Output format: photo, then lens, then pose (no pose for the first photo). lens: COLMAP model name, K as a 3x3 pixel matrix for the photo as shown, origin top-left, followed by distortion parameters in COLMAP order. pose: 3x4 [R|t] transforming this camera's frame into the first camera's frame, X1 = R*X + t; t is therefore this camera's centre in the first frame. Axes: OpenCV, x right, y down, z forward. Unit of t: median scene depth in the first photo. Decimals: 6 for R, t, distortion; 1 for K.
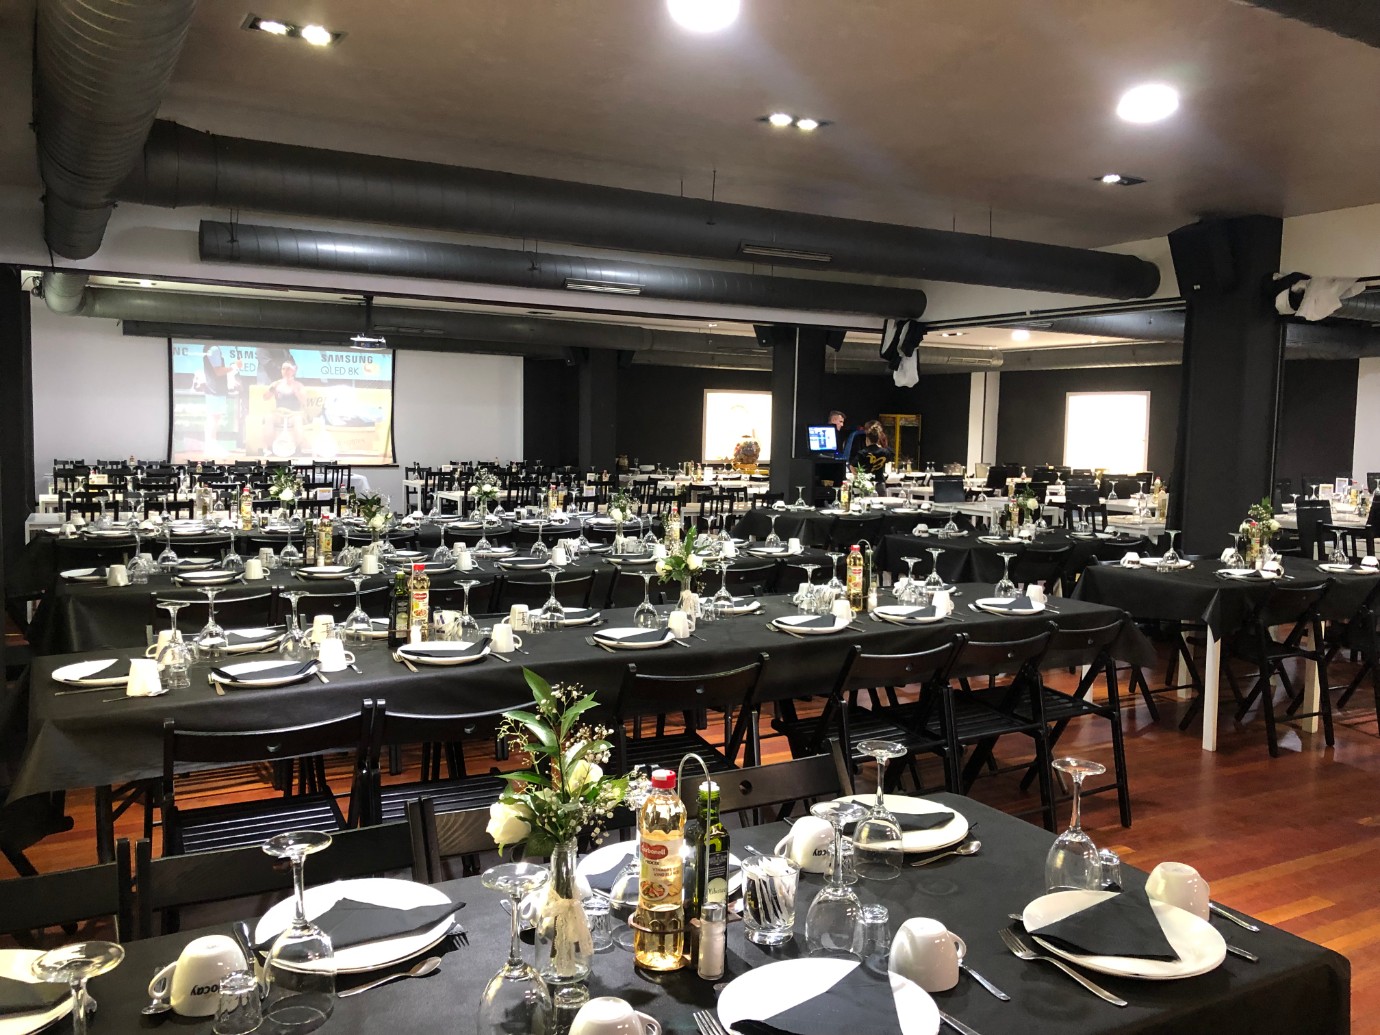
lens RADIAL K [[1133.8, 0, 693.5], [0, 1133.8, 514.1], [0, 0, 1]] dist [0.052666, -0.064599]
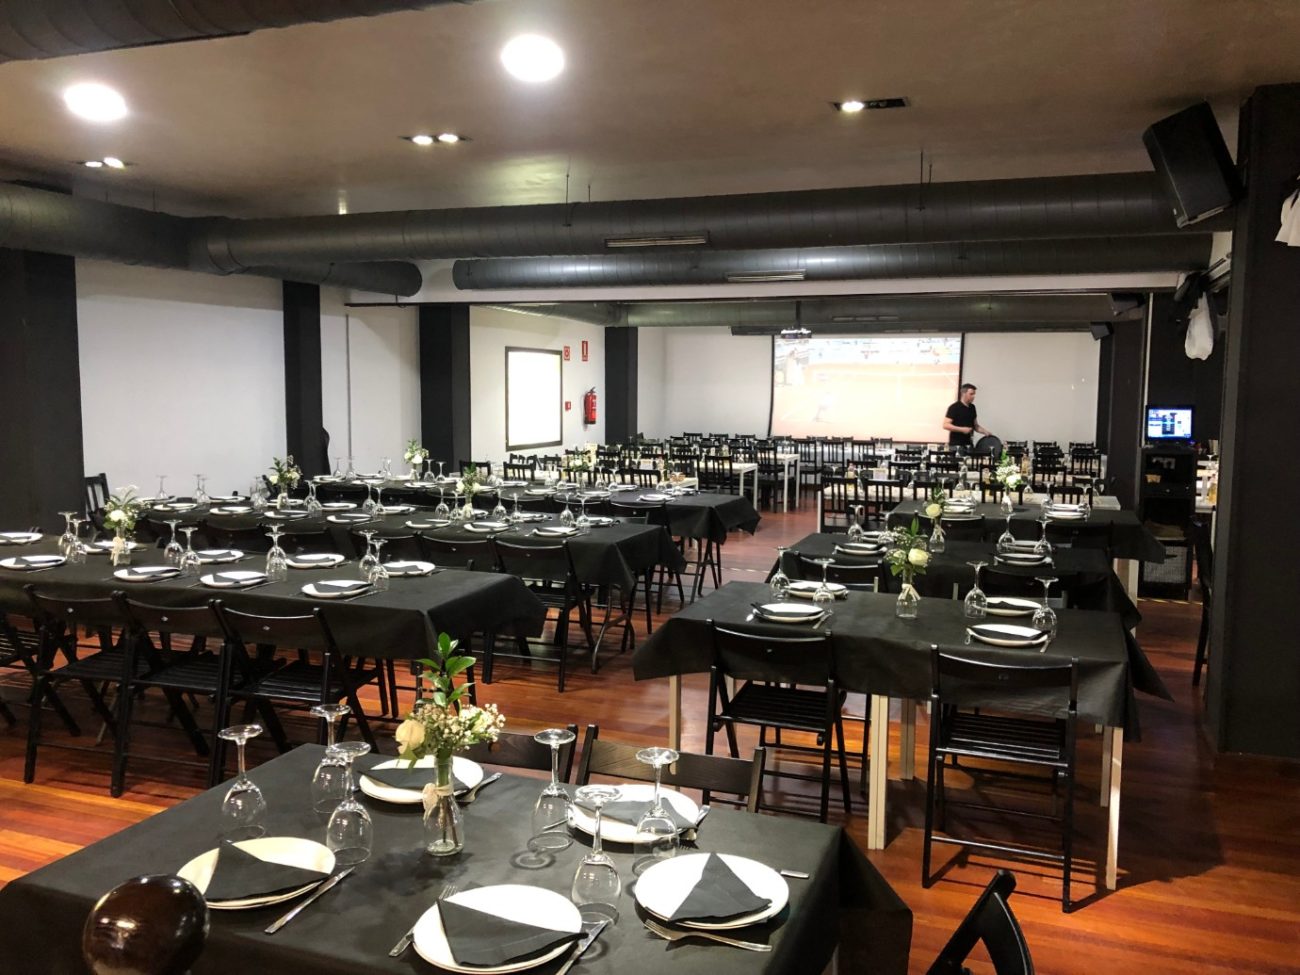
lens RADIAL K [[1068.1, 0, 653.1], [0, 1068.1, 479.7], [0, 0, 1]] dist [0.052666, -0.064599]
pose [[0.642393, 0.053351, -0.764516, 1.043873], [-0.058425, 0.998080, 0.020558, -0.046792], [0.764145, 0.031461, 0.644277, 0.508539]]
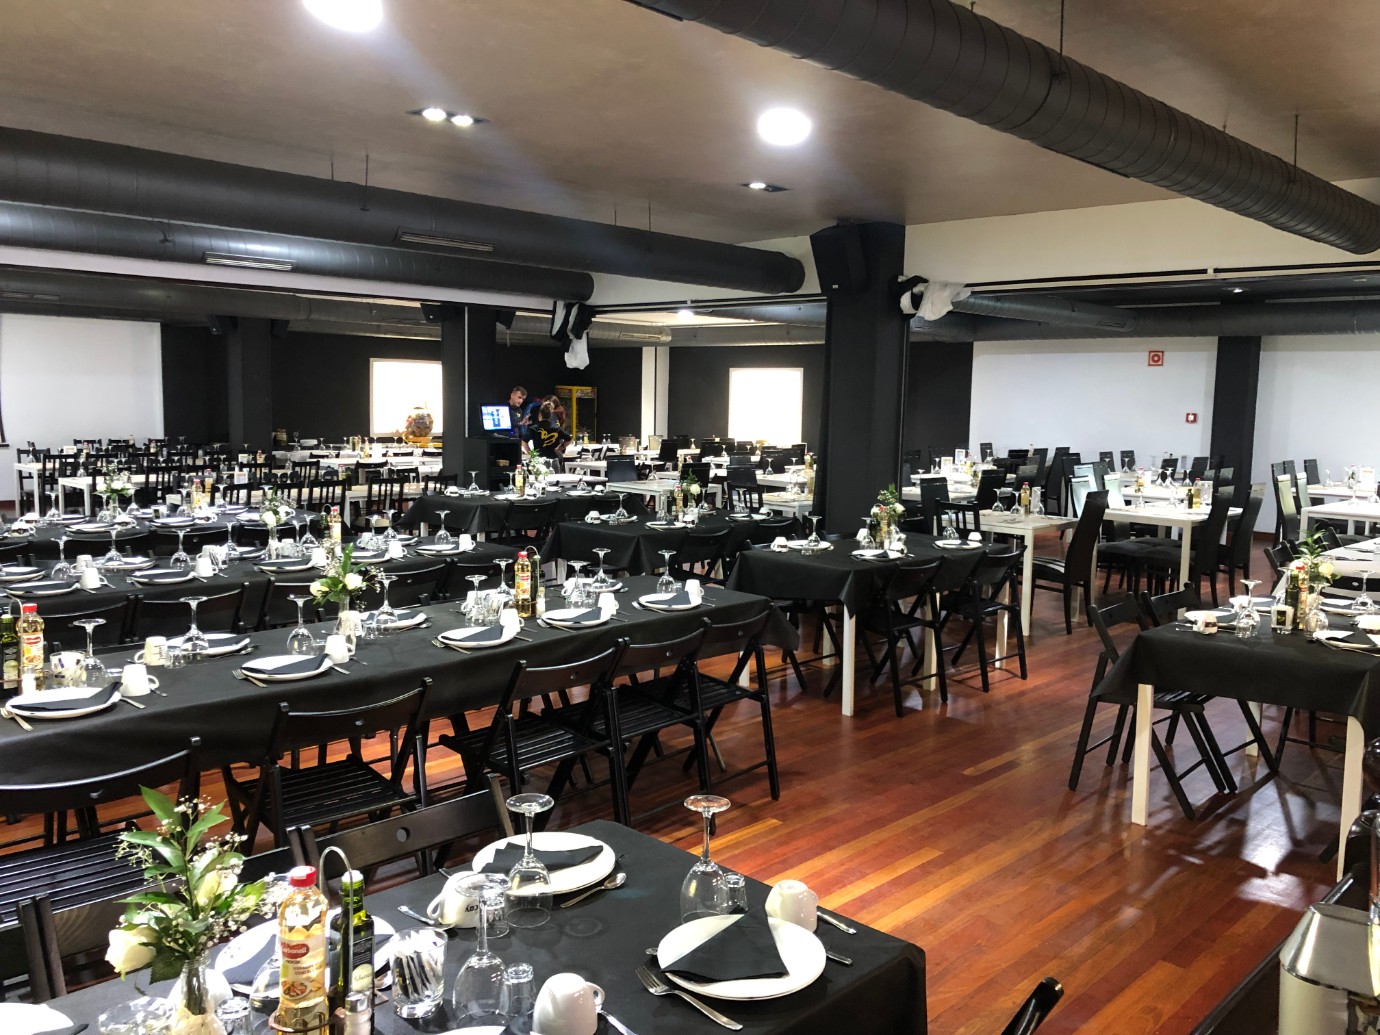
lens RADIAL K [[1133.8, 0, 708.4], [0, 1133.8, 516.4], [0, 0, 1]] dist [0.052666, -0.064599]
pose [[0.957440, -0.029457, 0.287124, 0.009054], [0.019876, 0.999146, 0.036229, -0.028453], [-0.287946, -0.028980, 0.957208, -0.013704]]
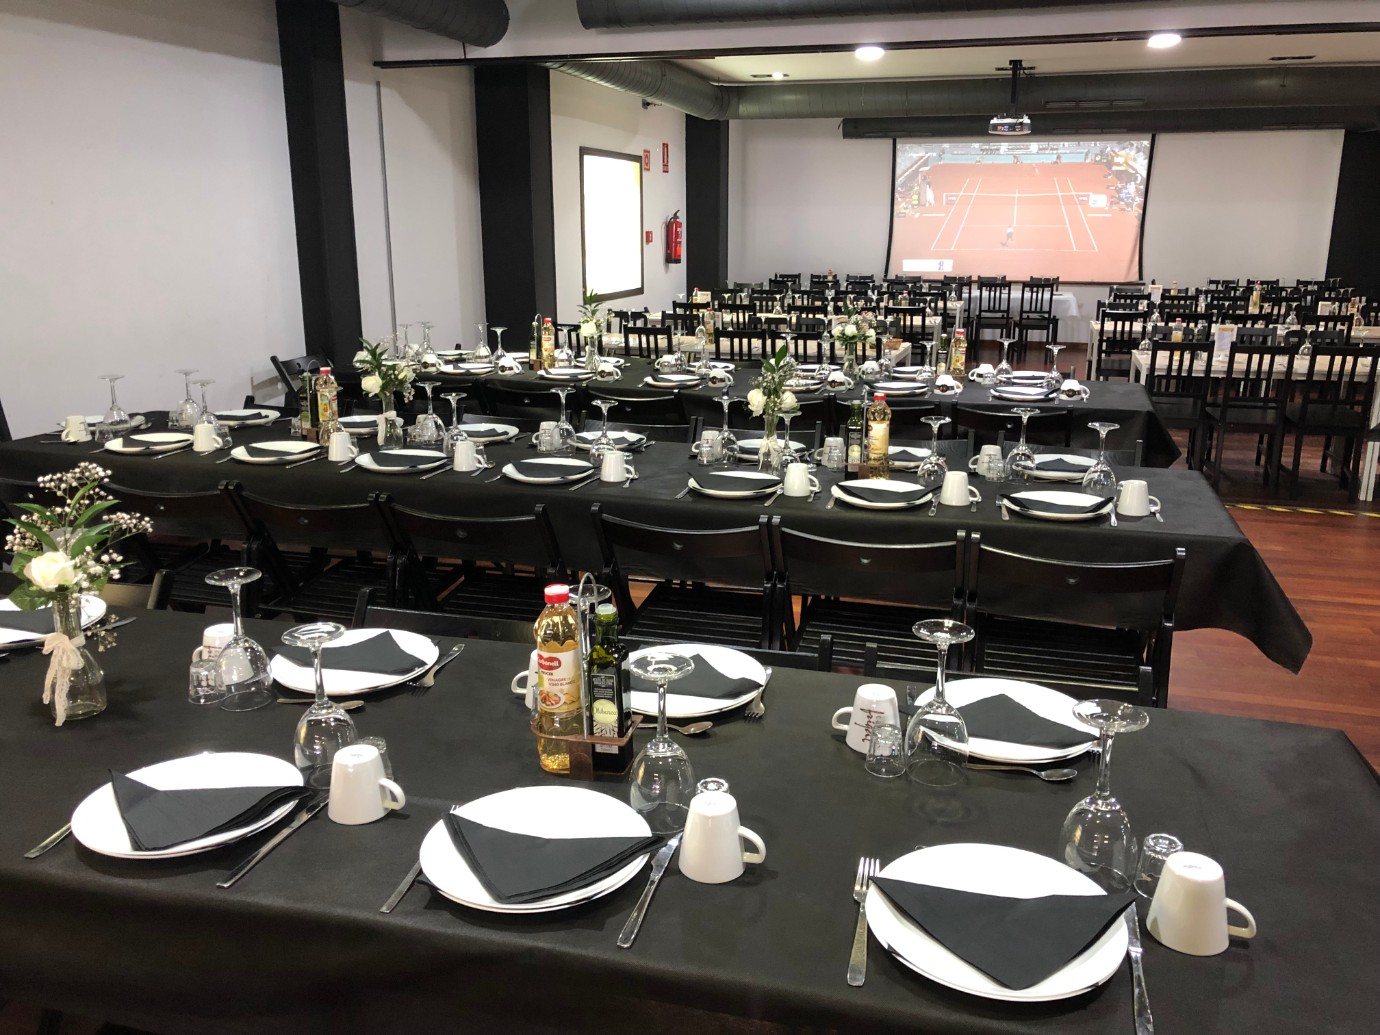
lens RADIAL K [[1133.8, 0, 691.7], [0, 1133.8, 511.1], [0, 0, 1]] dist [0.052666, -0.064599]
pose [[0.696361, 0.160662, -0.699478, 0.355721], [-0.046178, 0.982632, 0.179727, -0.051138], [0.716204, -0.092854, 0.691686, 0.669696]]
